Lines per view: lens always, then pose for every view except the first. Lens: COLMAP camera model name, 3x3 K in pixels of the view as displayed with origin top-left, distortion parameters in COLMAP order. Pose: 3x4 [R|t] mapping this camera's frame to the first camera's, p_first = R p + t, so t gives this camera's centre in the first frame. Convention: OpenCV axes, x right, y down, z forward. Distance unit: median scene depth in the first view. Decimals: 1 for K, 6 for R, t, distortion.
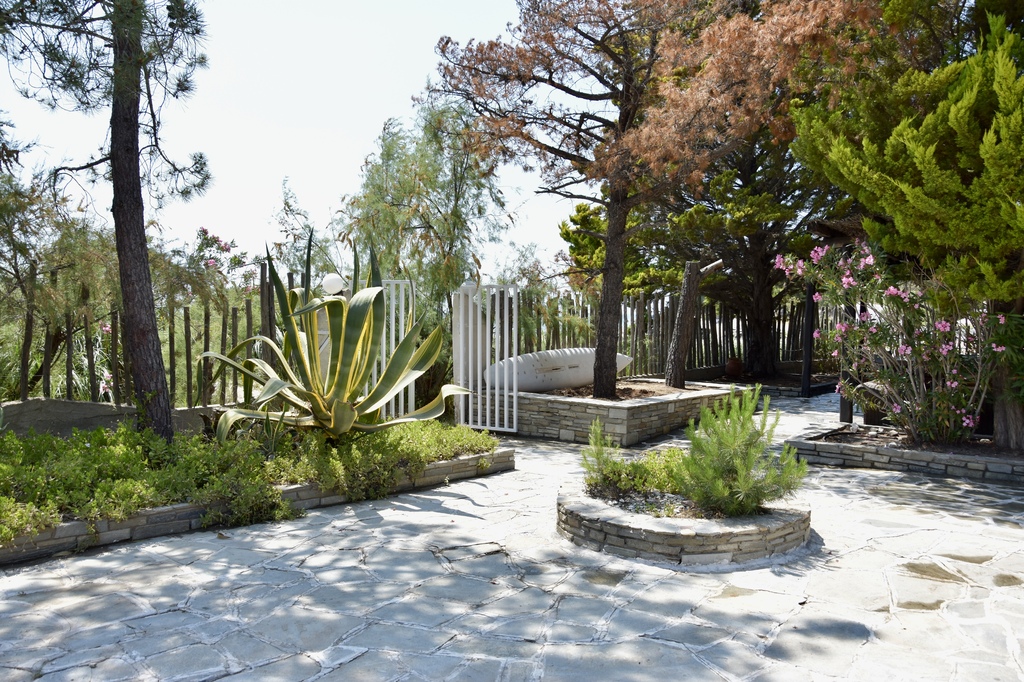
lens RADIAL K [[795.7, 0, 512.0], [0, 795.7, 341.0], [0, 0, 1]] dist [-0.000220, -0.001378]
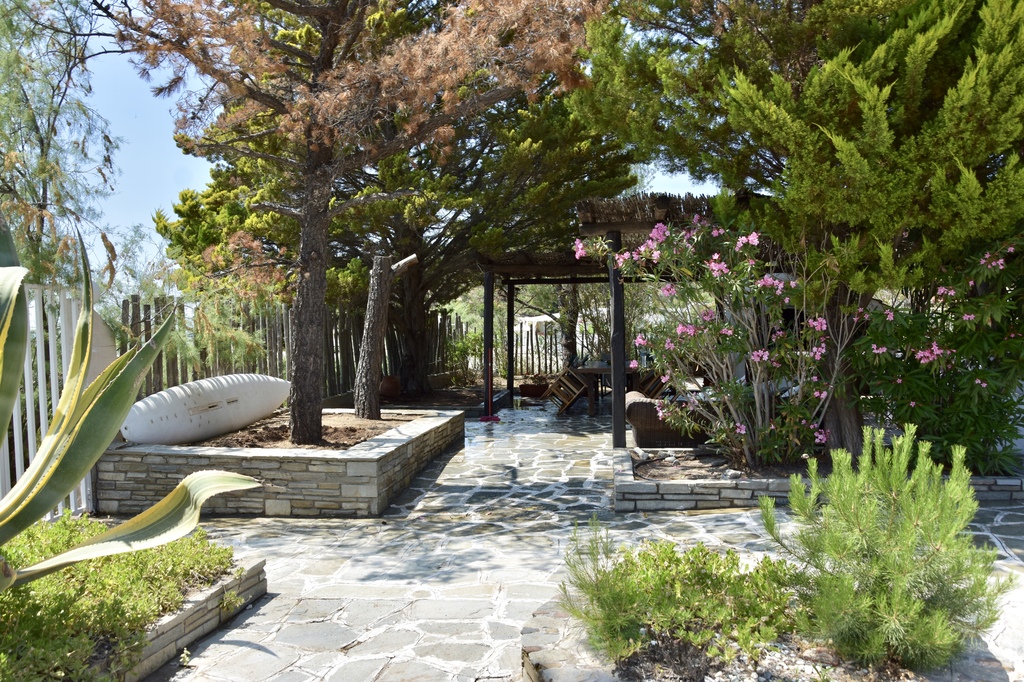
lens RADIAL K [[829.6, 0, 512.0], [0, 829.6, 341.0], [0, 0, 1]] dist [-0.101514, 0.007271]
pose [[0.860615, -0.037444, 0.507878, -0.140117], [0.046933, 0.998881, -0.005886, -0.010287], [-0.507089, 0.028901, 0.861409, 0.404616]]
